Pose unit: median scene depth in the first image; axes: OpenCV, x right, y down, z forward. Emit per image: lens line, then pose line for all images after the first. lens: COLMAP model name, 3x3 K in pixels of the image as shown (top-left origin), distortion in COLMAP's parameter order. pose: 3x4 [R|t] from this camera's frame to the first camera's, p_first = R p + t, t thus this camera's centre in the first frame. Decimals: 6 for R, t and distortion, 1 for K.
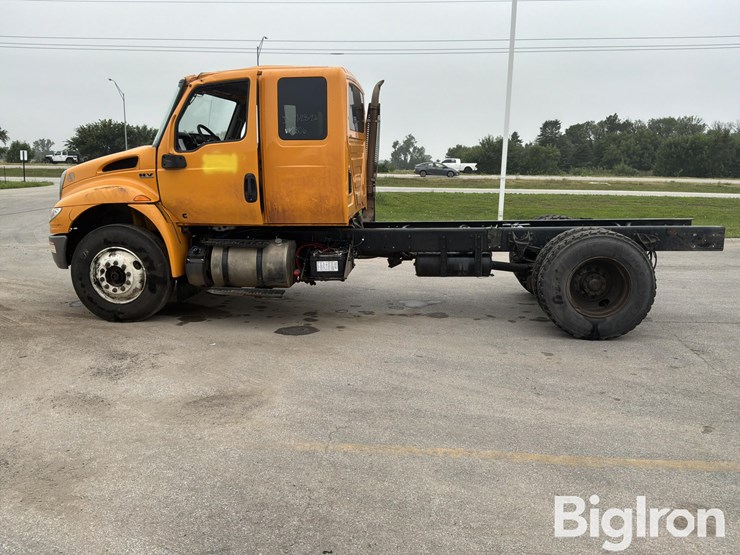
lens RADIAL K [[613.0, 0, 370.0], [0, 613.0, 277.5], [0, 0, 1]] dist [0.131189, -0.262885]
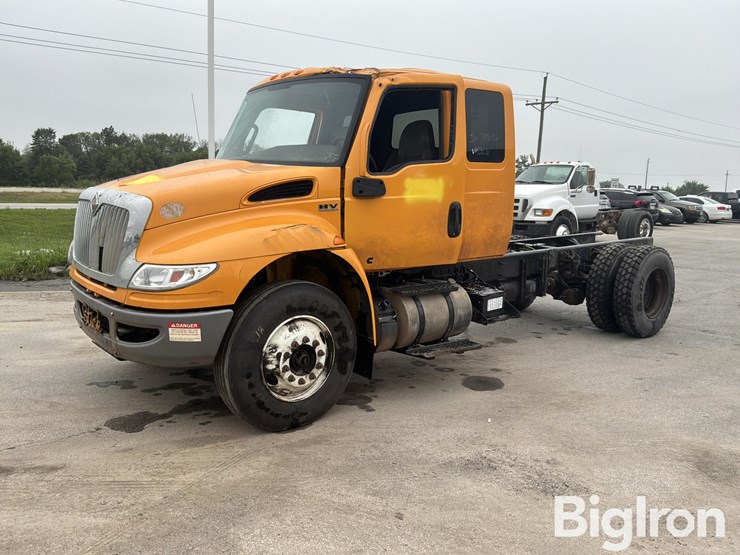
lens RADIAL K [[613.0, 0, 370.0], [0, 613.0, 277.5], [0, 0, 1]] dist [0.131189, -0.262885]
pose [[0.713317, -0.096790, 0.694126, -0.811417], [0.110297, 0.993579, 0.025200, -0.098576], [-0.692108, 0.058585, 0.719412, 0.481311]]
